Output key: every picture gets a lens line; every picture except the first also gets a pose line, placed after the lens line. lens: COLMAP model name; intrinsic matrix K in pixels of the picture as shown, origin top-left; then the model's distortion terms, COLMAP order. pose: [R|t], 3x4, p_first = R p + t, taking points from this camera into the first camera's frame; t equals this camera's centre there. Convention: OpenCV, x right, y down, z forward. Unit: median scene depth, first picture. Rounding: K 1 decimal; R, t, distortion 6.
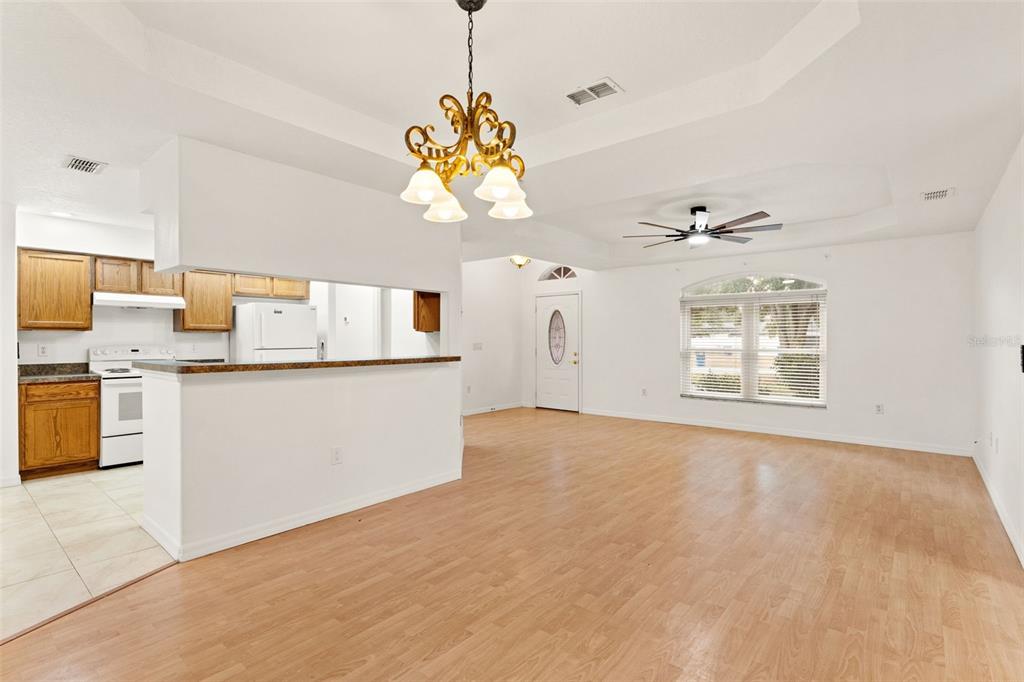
lens RADIAL K [[483.3, 0, 512.0], [0, 483.3, 341.0], [0, 0, 1]] dist [0.000891, 0.000259]
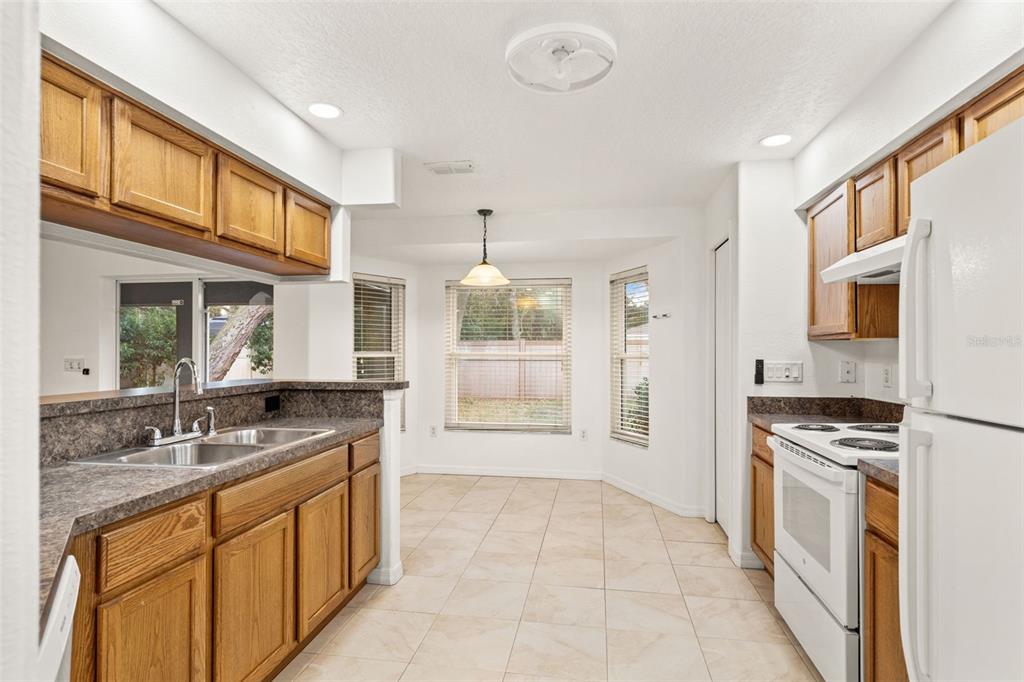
lens RADIAL K [[511.1, 0, 512.0], [0, 511.1, 341.0], [0, 0, 1]] dist [0.001769, 0.000379]
pose [[-0.858545, -0.006106, -0.512702, -0.347988], [-0.002016, 0.999962, -0.008533, -0.015760], [0.512734, -0.006293, -0.858524, 1.385984]]
